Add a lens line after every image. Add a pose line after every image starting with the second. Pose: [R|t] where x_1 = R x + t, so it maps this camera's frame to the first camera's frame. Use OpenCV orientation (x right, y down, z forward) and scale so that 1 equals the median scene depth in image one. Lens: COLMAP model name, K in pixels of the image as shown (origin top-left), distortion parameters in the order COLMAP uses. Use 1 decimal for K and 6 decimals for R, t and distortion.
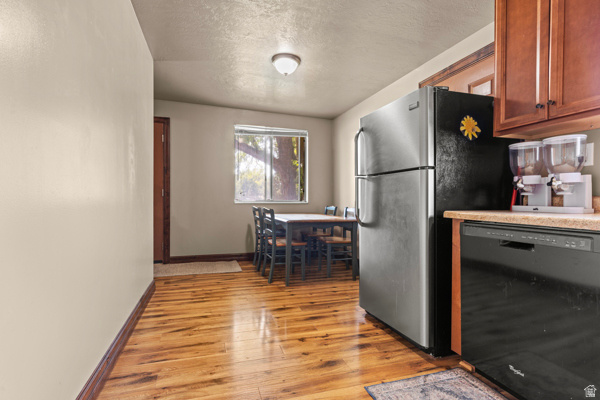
lens RADIAL K [[276.8, 0, 299.0], [0, 276.8, 201.9], [0, 0, 1]] dist [0.002043, -0.000433]
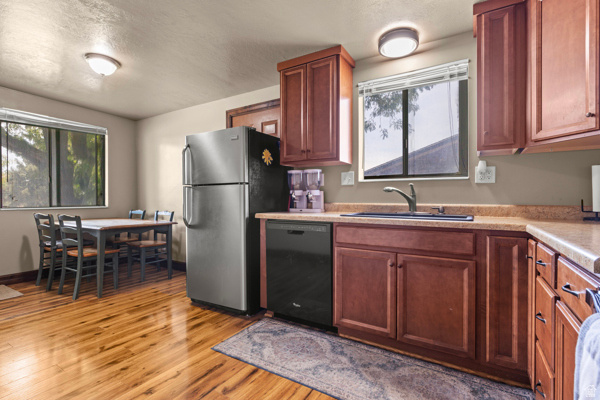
lens RADIAL K [[276.8, 0, 284.6], [0, 276.8, 199.4], [0, 0, 1]] dist [0.002043, -0.000433]
pose [[0.765618, -0.003634, 0.643285, -0.191054], [0.008775, 0.999950, -0.004795, -0.021781], [-0.643236, 0.009316, 0.765611, -0.141359]]
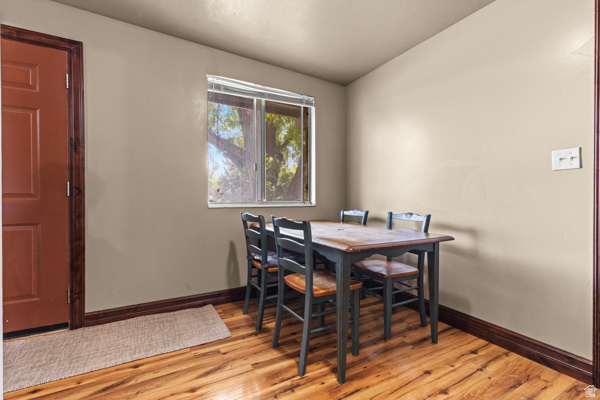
lens RADIAL K [[265.3, 0, 276.8], [0, 265.3, 202.3], [0, 0, 1]] dist [0.015635, -0.000090]
pose [[0.991969, -0.005500, 0.126361, -0.244769], [0.005343, 0.999984, 0.001586, -0.009474], [-0.126368, -0.000898, 0.991983, 0.646648]]
